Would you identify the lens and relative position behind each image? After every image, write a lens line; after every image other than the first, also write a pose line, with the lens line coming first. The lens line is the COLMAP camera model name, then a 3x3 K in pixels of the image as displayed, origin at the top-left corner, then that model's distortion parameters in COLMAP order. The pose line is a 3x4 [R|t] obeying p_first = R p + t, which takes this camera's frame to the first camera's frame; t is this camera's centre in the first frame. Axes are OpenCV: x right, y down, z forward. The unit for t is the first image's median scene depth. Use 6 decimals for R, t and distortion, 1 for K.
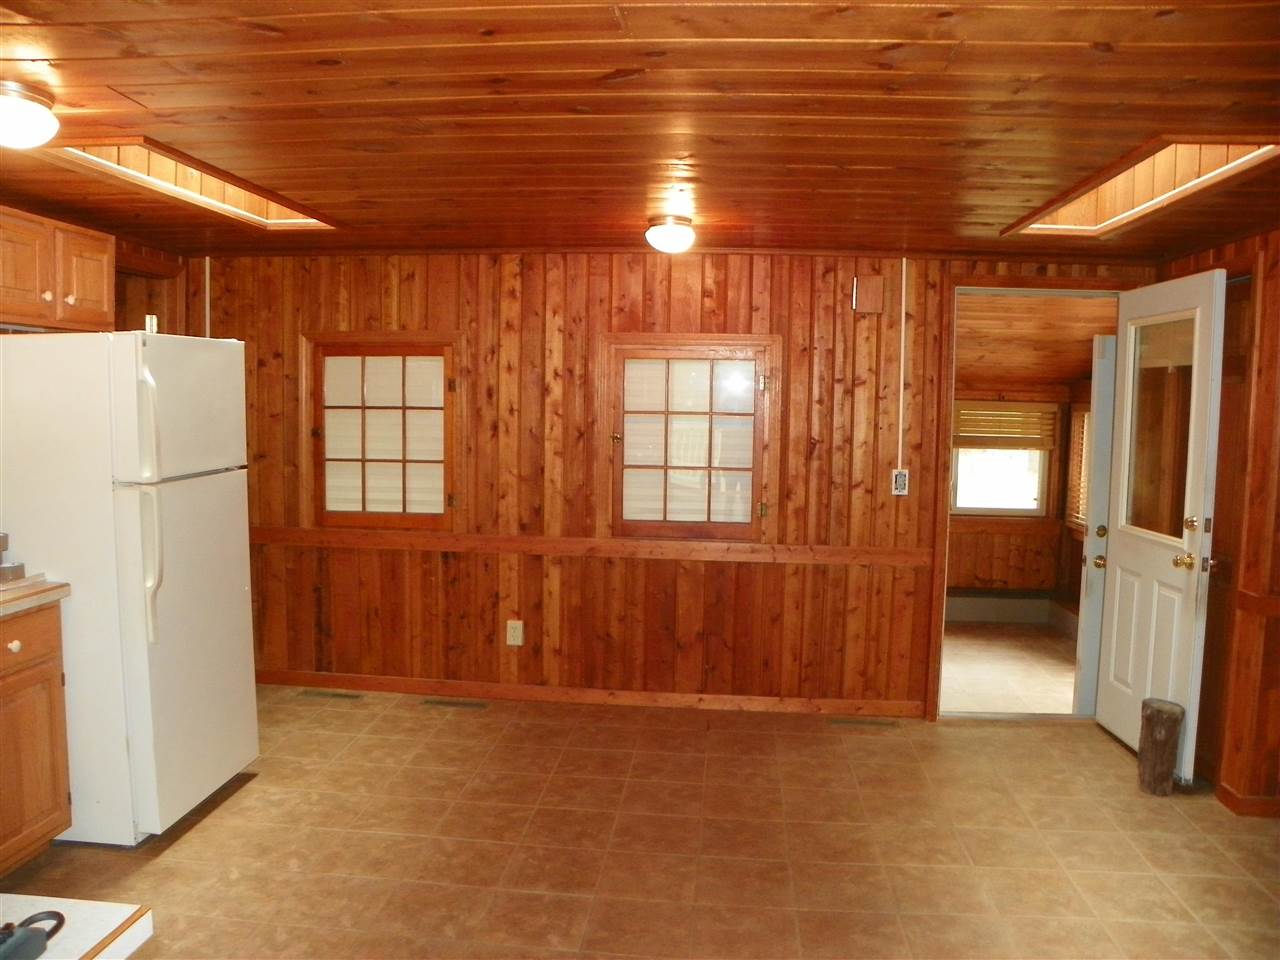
lens RADIAL K [[969.1, 0, 638.6], [0, 969.1, 481.0], [0, 0, 1]] dist [-0.144636, 0.079888]
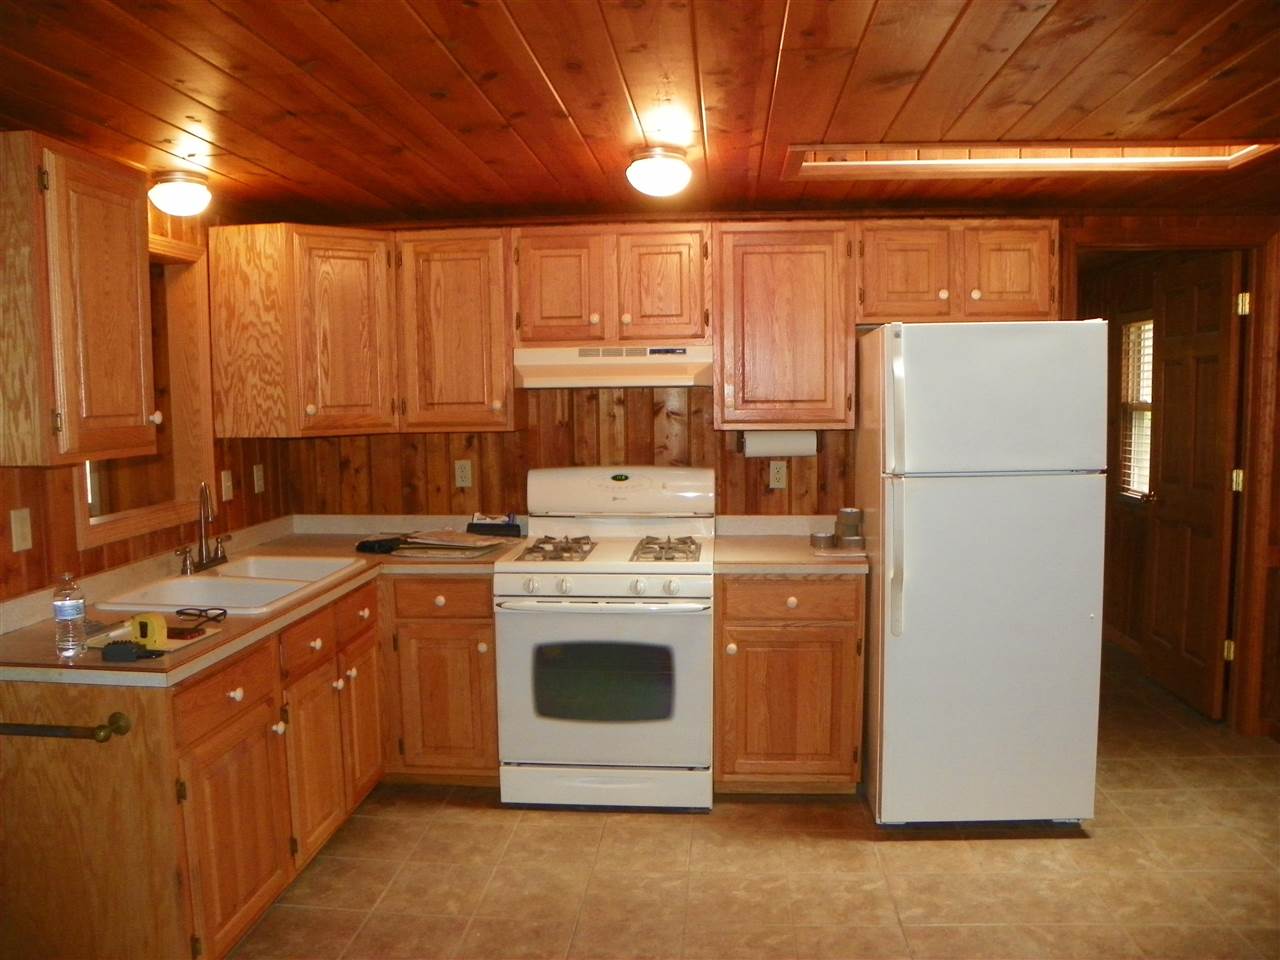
lens RADIAL K [[969.1, 0, 635.8], [0, 969.1, 480.4], [0, 0, 1]] dist [-0.144636, 0.079888]
pose [[-0.006710, 0.068918, -0.997600, 0.425466], [-0.064565, 0.995511, 0.069208, -0.039319], [0.997891, 0.064875, -0.002230, 0.611046]]
